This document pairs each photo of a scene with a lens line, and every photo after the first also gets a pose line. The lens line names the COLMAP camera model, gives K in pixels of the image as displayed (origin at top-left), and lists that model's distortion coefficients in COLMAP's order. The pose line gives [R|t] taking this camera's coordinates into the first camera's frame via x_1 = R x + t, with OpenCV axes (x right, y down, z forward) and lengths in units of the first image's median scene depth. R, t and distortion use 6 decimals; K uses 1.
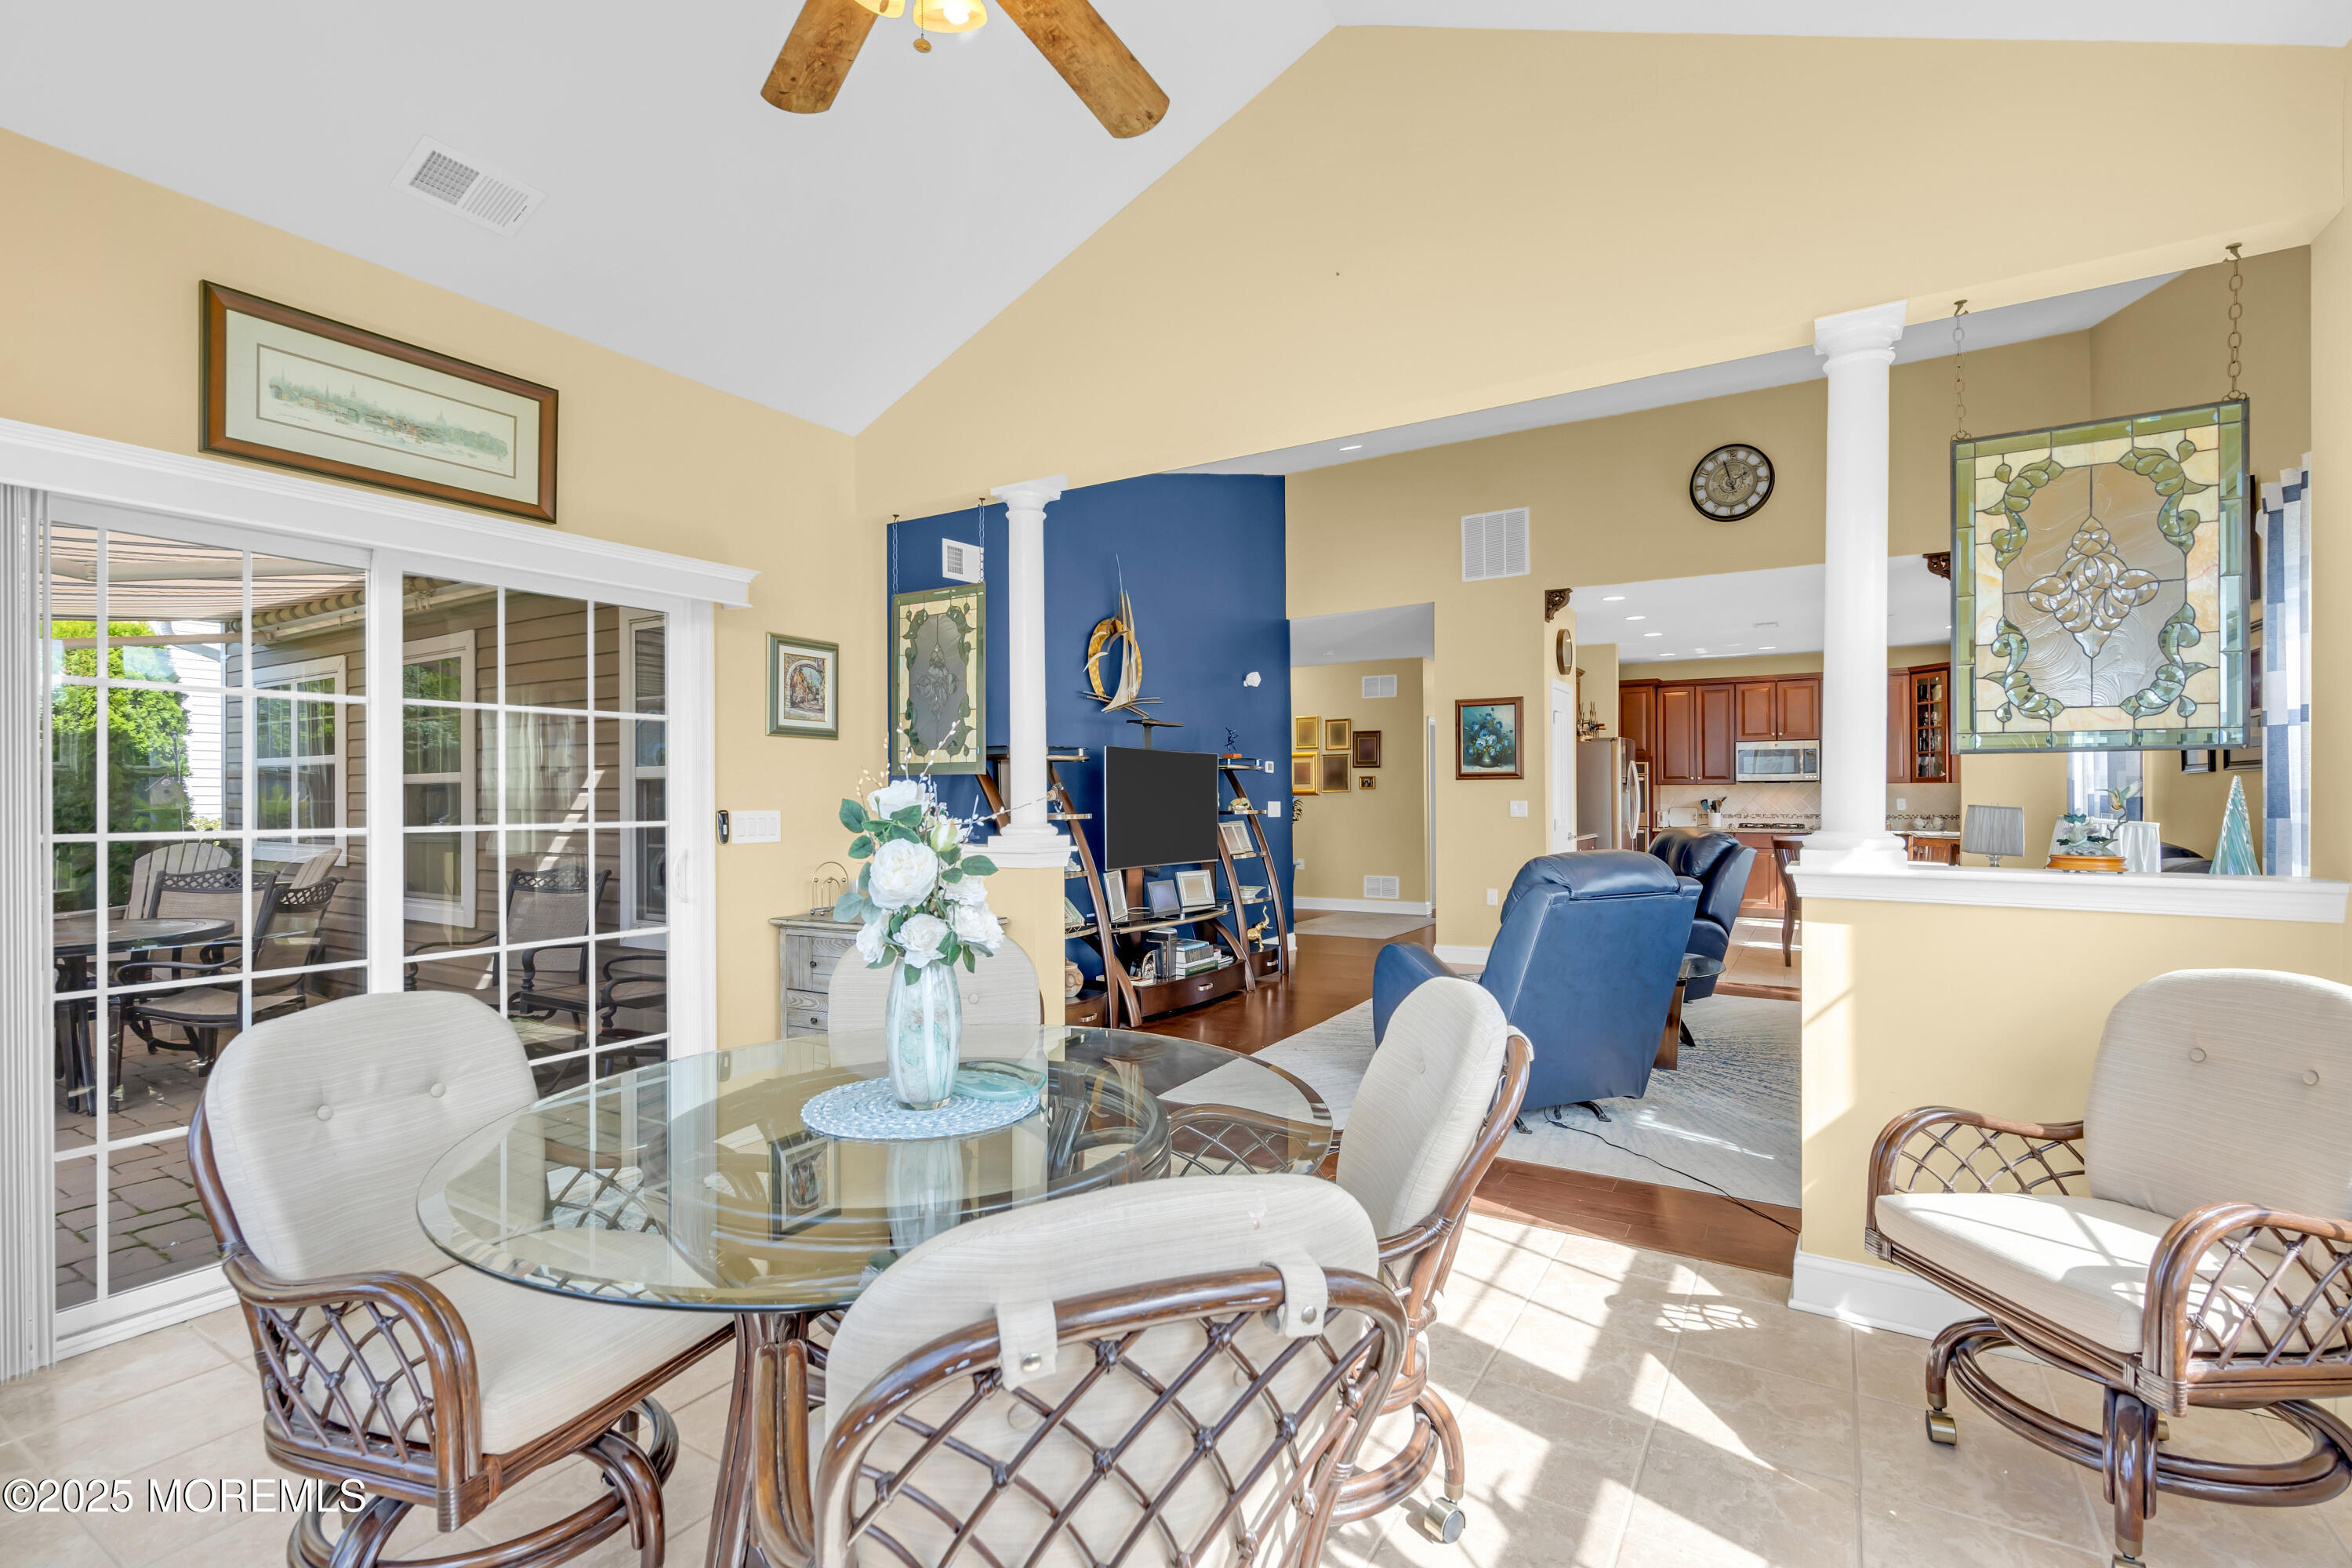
lens RADIAL K [[1066.5, 0, 1179.7], [0, 1066.5, 793.9], [0, 0, 1]] dist [-0.004702, 0.000788]
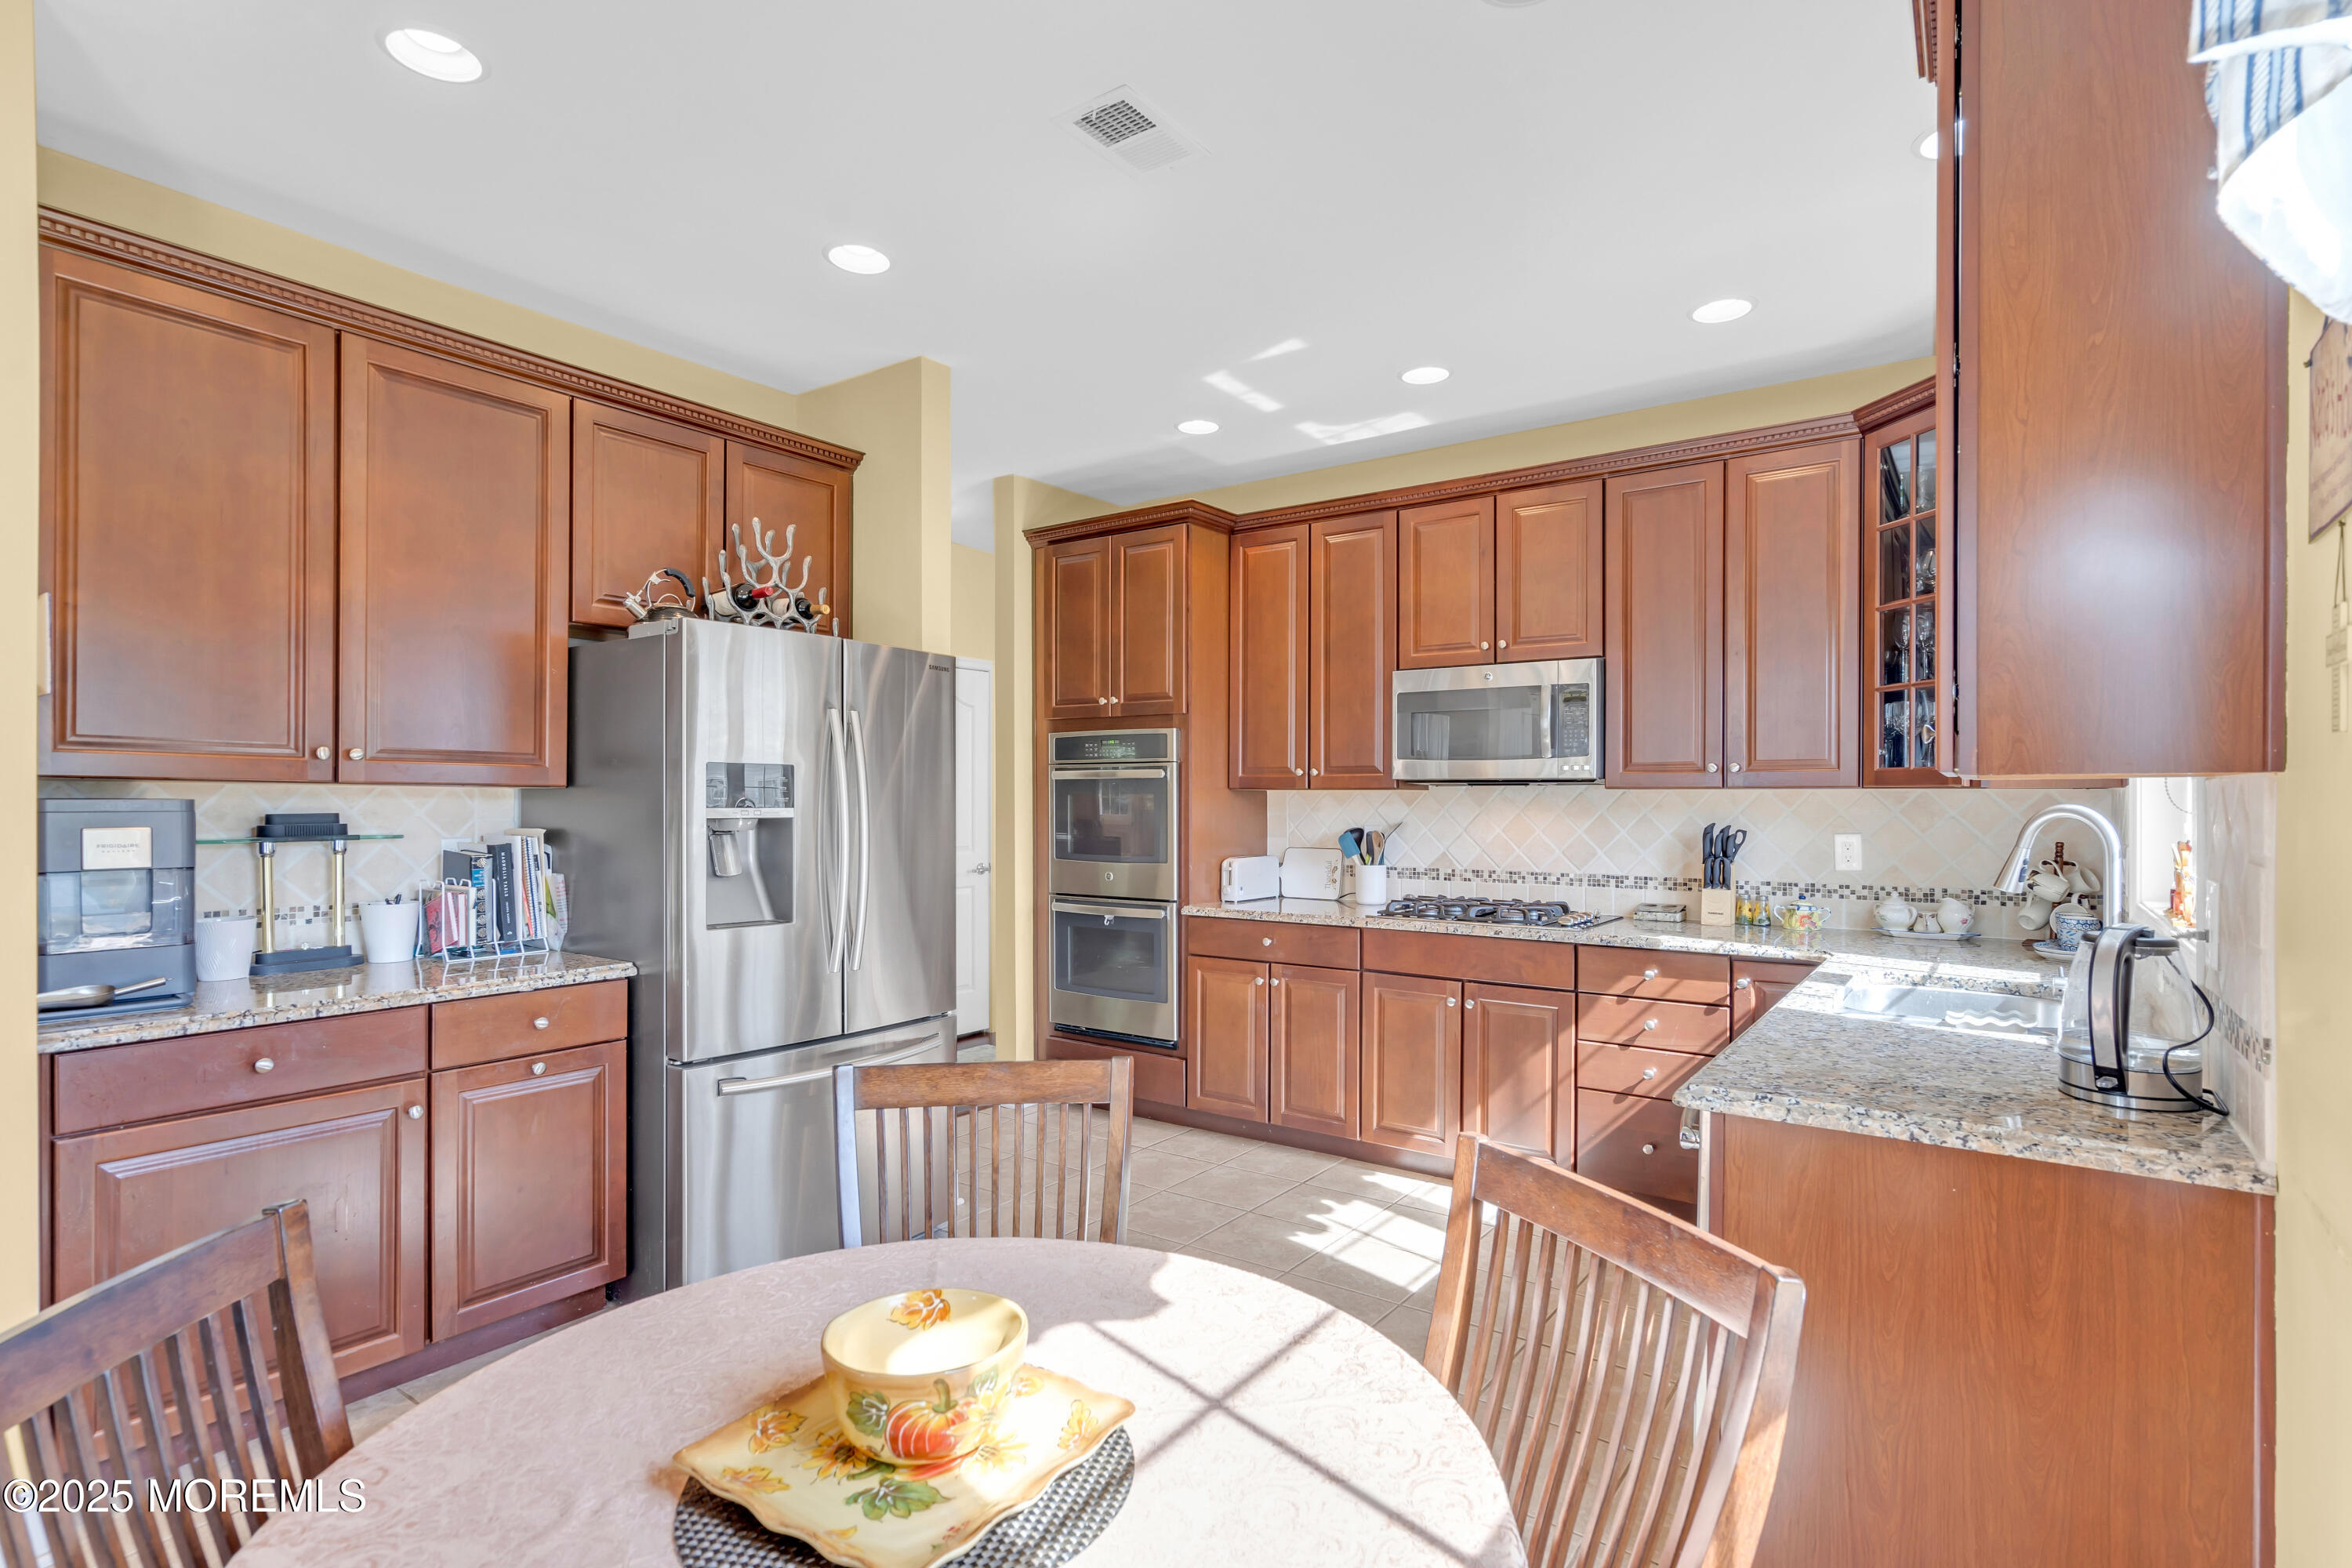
lens RADIAL K [[1152.1, 0, 1185.3], [0, 1152.1, 806.2], [0, 0, 1]] dist [-0.000984, 0.000329]
pose [[0.997499, 0.004243, -0.070556, 0.671123], [-0.003530, 0.999941, 0.010233, -0.009714], [0.070596, -0.009959, 0.997455, 0.850045]]
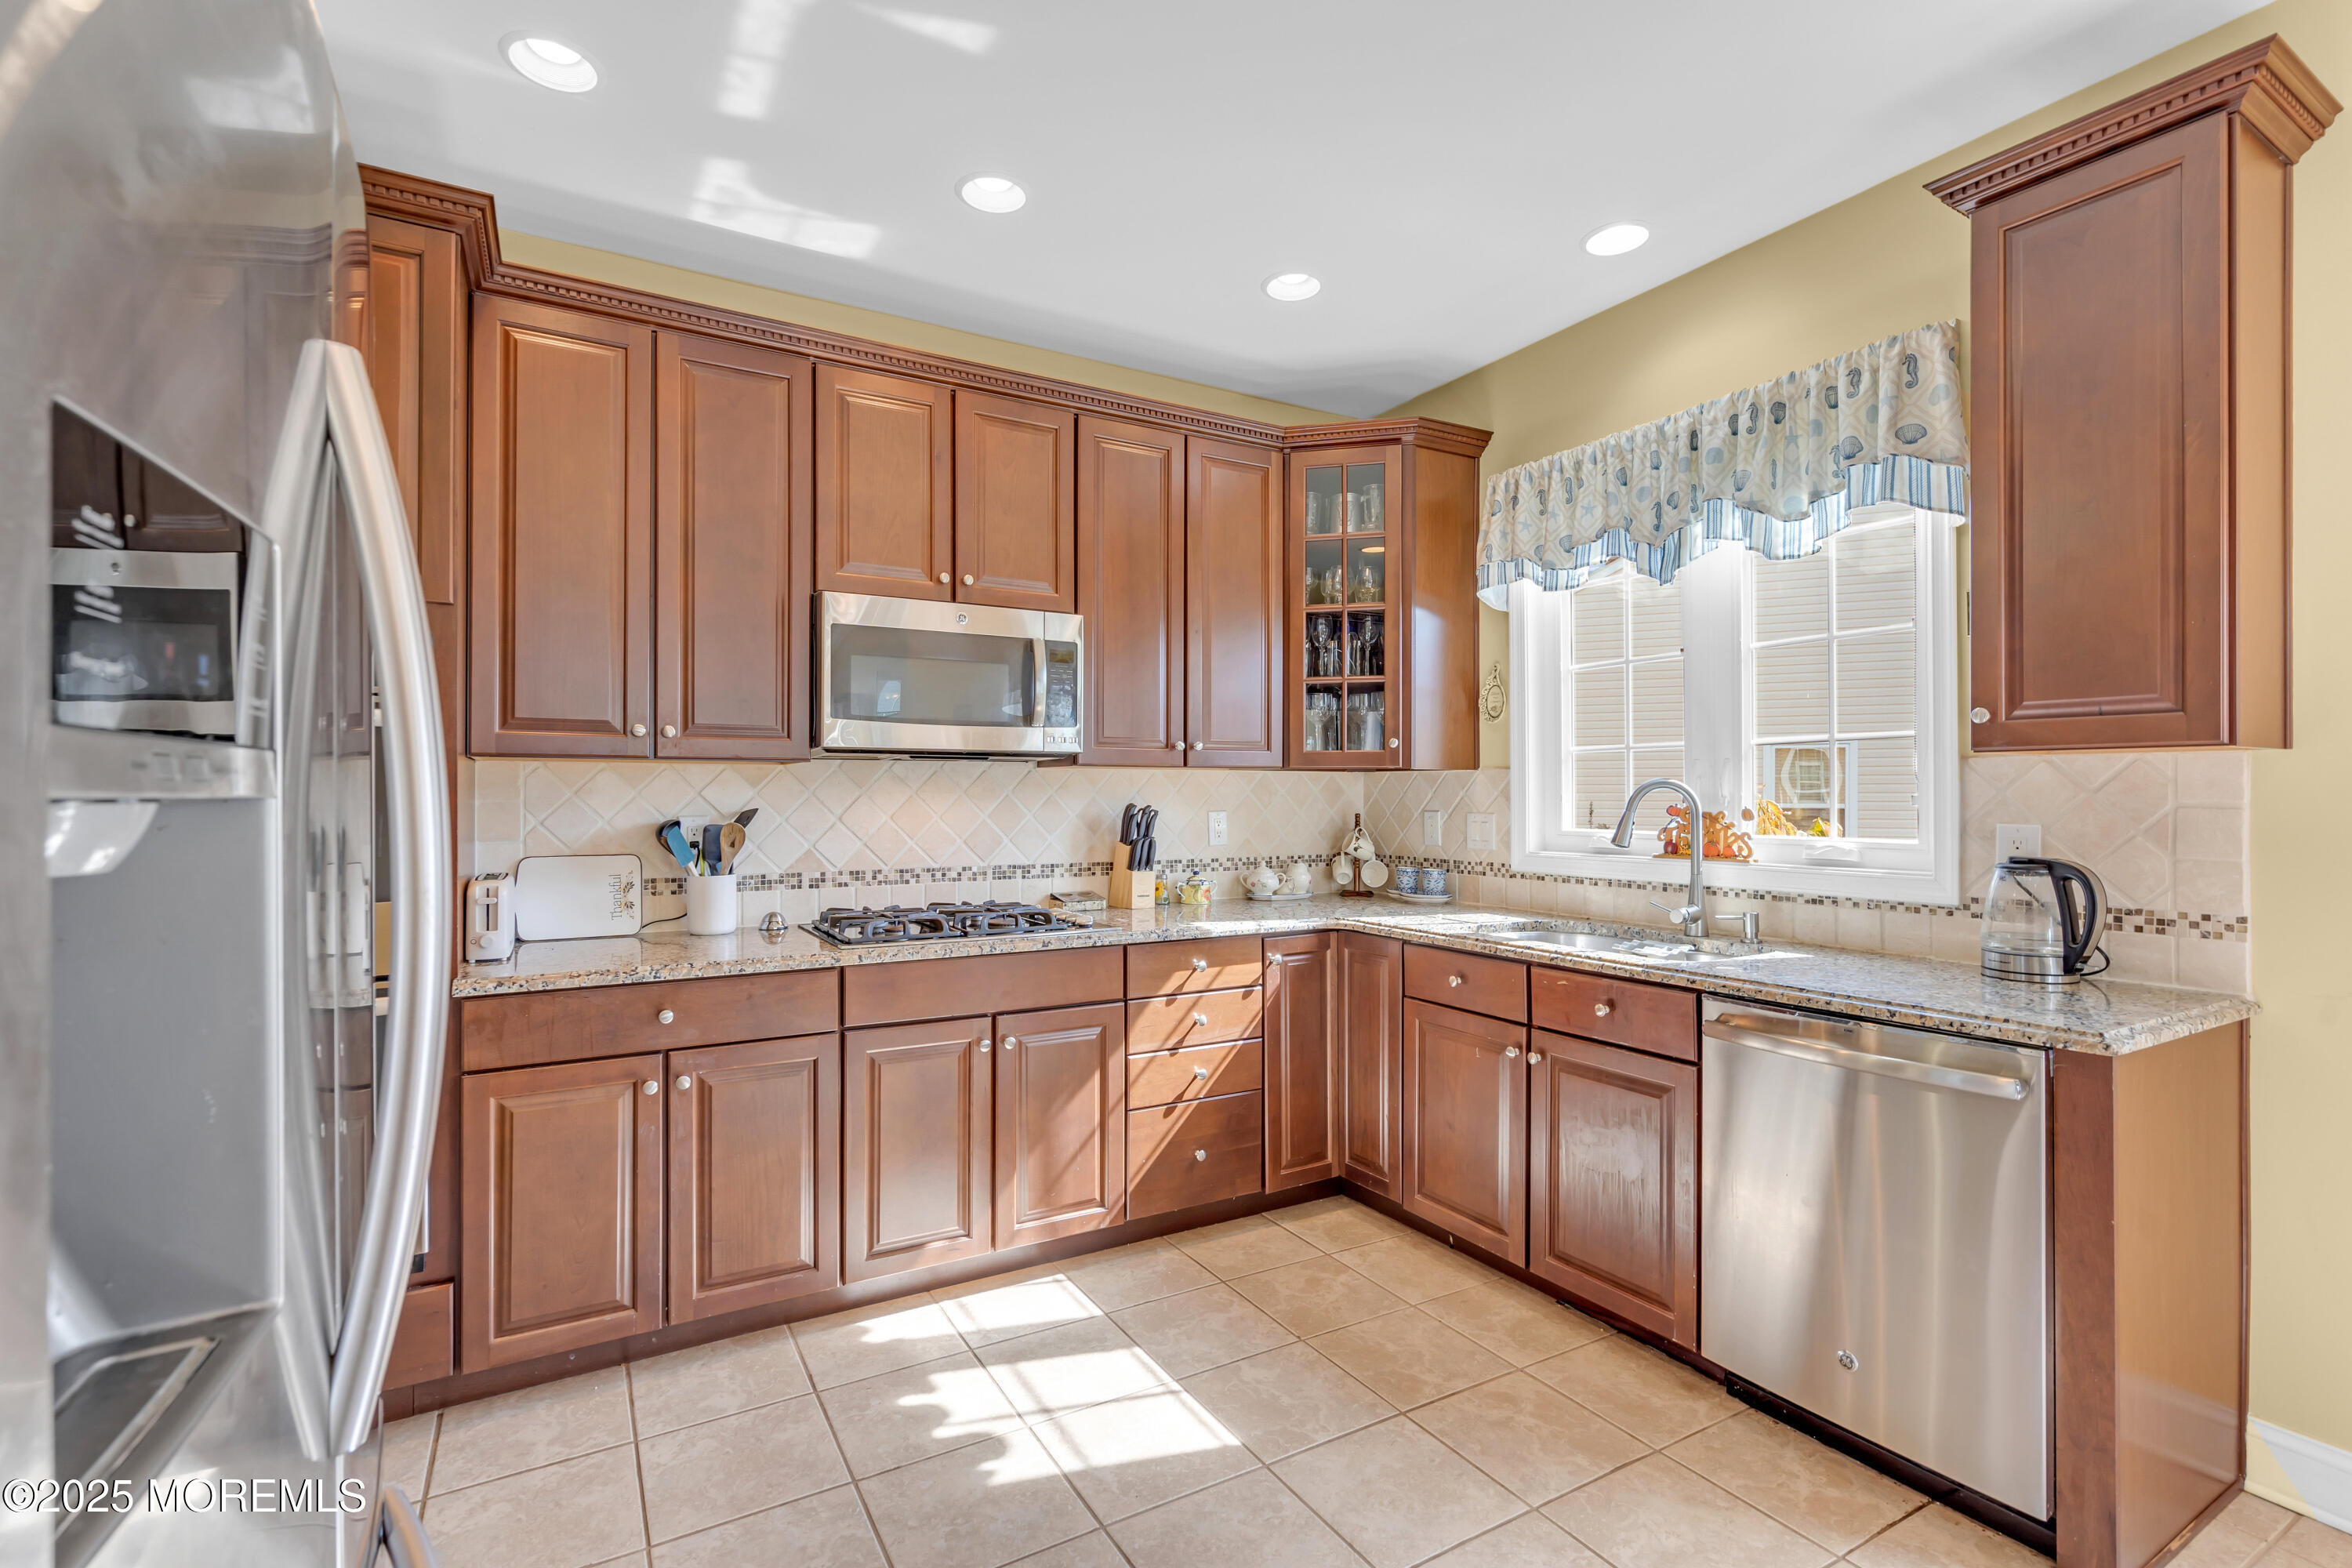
lens RADIAL K [[1066.1, 0, 1172.9], [0, 1066.1, 787.5], [0, 0, 1]] dist [-0.004868, 0.000100]
pose [[0.474776, 0.007184, 0.880077, 0.479979], [-0.004138, 0.999974, -0.005931, -0.002230], [-0.880097, -0.000826, 0.474794, 1.132522]]
